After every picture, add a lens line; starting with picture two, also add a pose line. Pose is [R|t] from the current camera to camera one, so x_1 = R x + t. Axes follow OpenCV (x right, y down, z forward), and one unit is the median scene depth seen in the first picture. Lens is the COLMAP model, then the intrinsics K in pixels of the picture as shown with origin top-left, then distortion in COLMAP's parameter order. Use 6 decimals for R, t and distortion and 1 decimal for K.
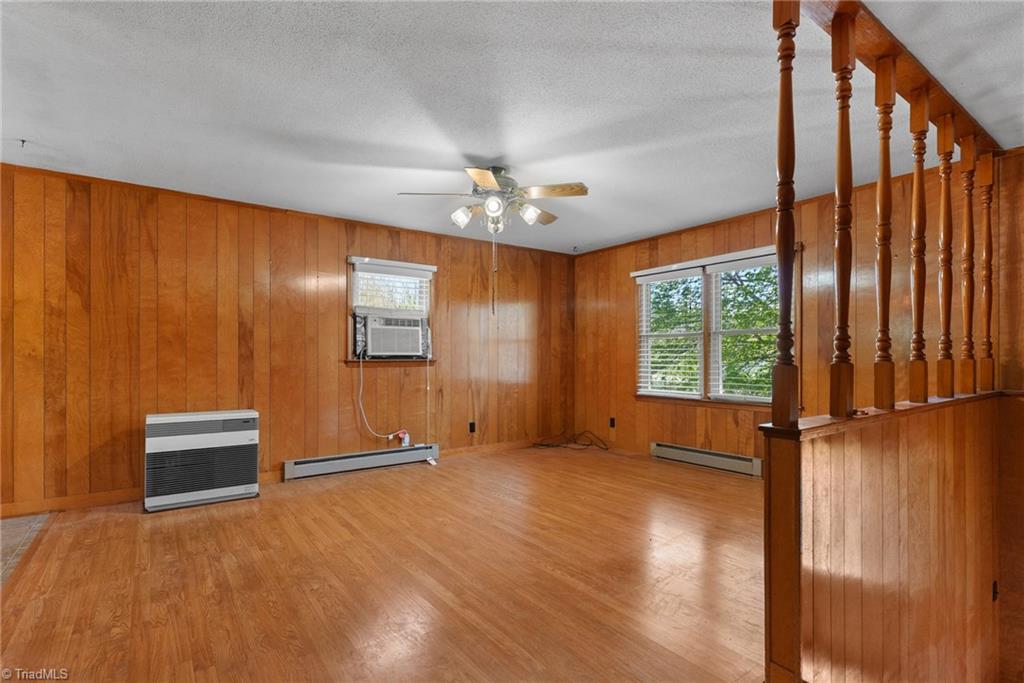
lens RADIAL K [[493.1, 0, 502.1], [0, 493.1, 357.5], [0, 0, 1]] dist [0.001953, -0.002605]
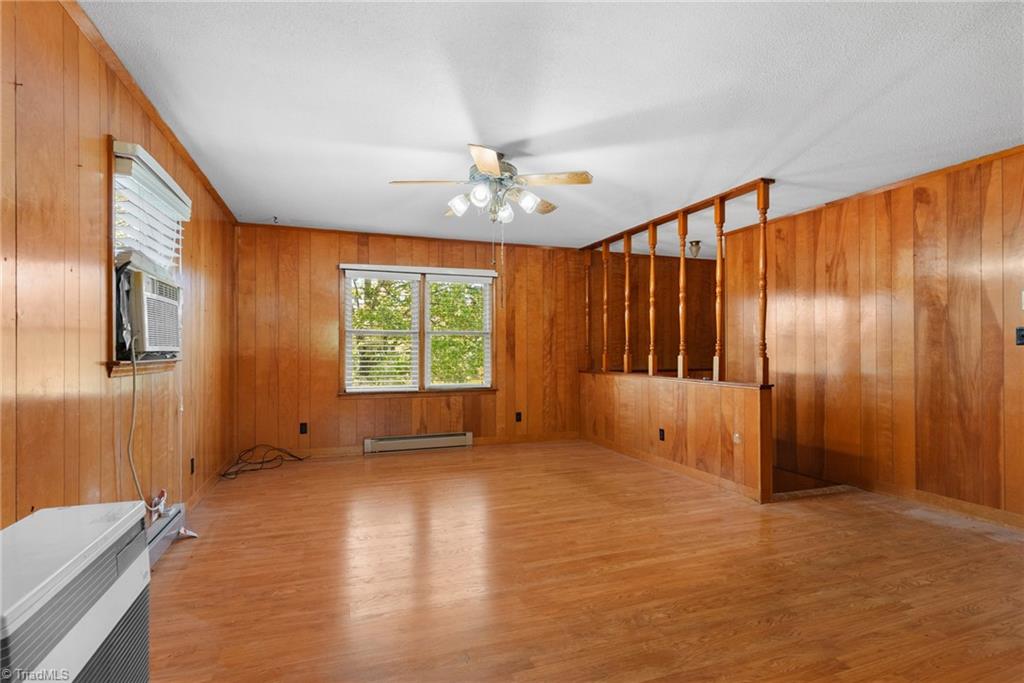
lens RADIAL K [[493.1, 0, 510.6], [0, 493.1, 350.4], [0, 0, 1]] dist [0.001953, -0.002605]
pose [[0.265583, 0.002961, 0.964084, -0.673933], [0.001032, 0.999994, -0.003356, -0.004194], [-0.964088, 0.001886, 0.265578, 0.529191]]
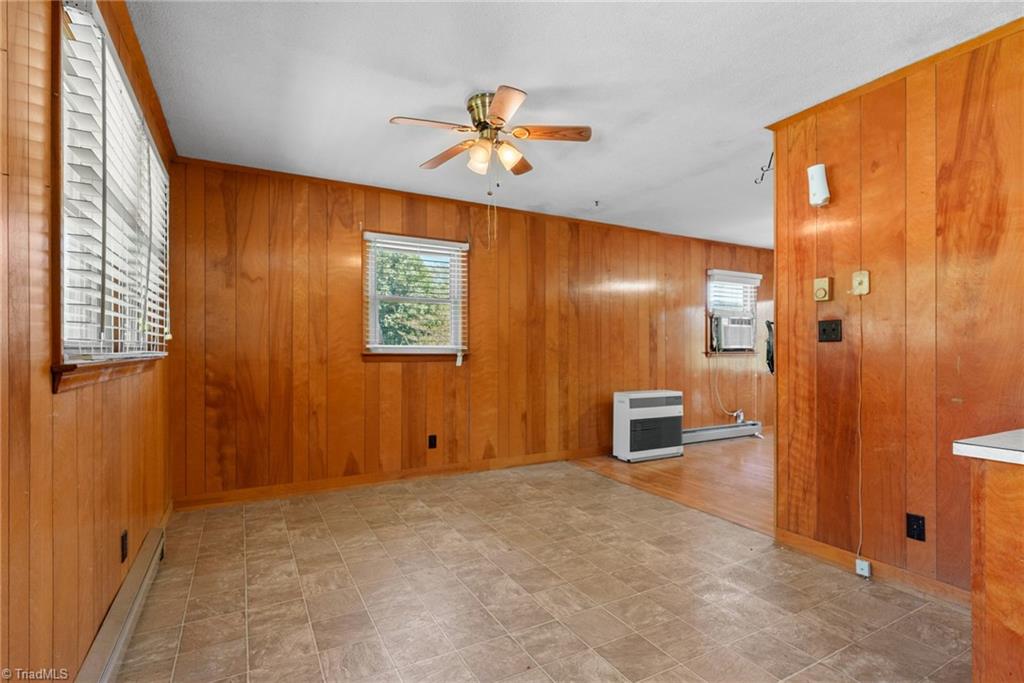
lens RADIAL K [[493.1, 0, 516.5], [0, 493.1, 356.1], [0, 0, 1]] dist [0.001953, -0.002605]
pose [[0.994074, 0.004568, -0.108608, -0.672835], [-0.003043, 0.999895, 0.014201, -0.001846], [0.108661, -0.013786, 0.993983, -0.304486]]
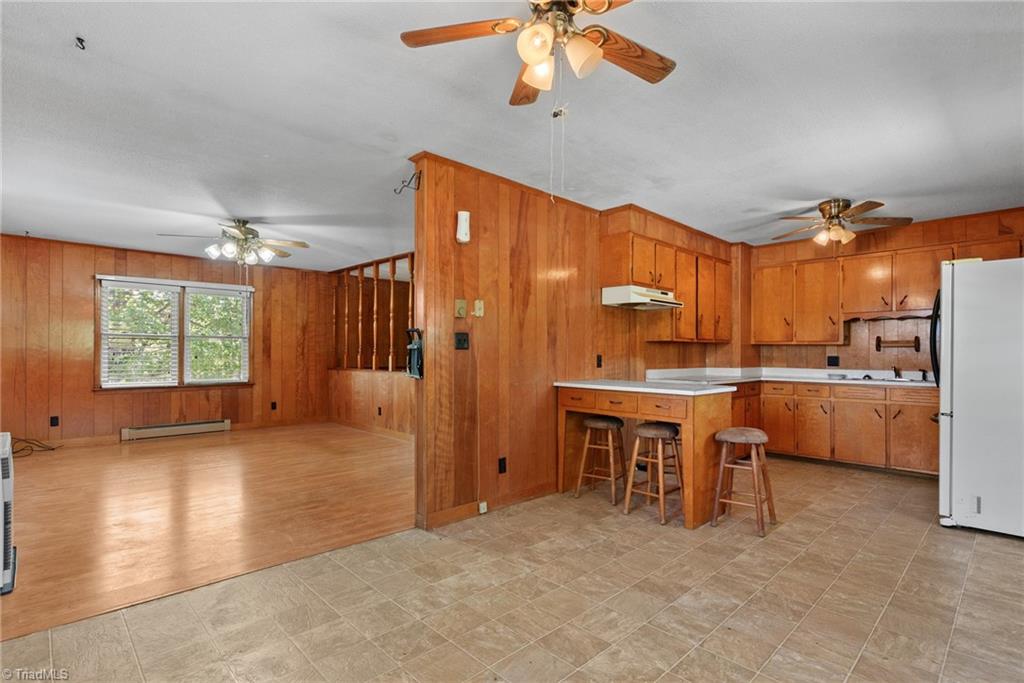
lens RADIAL K [[493.1, 0, 511.6], [0, 493.1, 352.4], [0, 0, 1]] dist [0.001953, -0.002605]
pose [[-0.147525, 0.001988, 0.989056, -1.114193], [-0.003062, 0.999992, -0.002467, -0.005005], [-0.989054, -0.003392, -0.147518, 0.327041]]
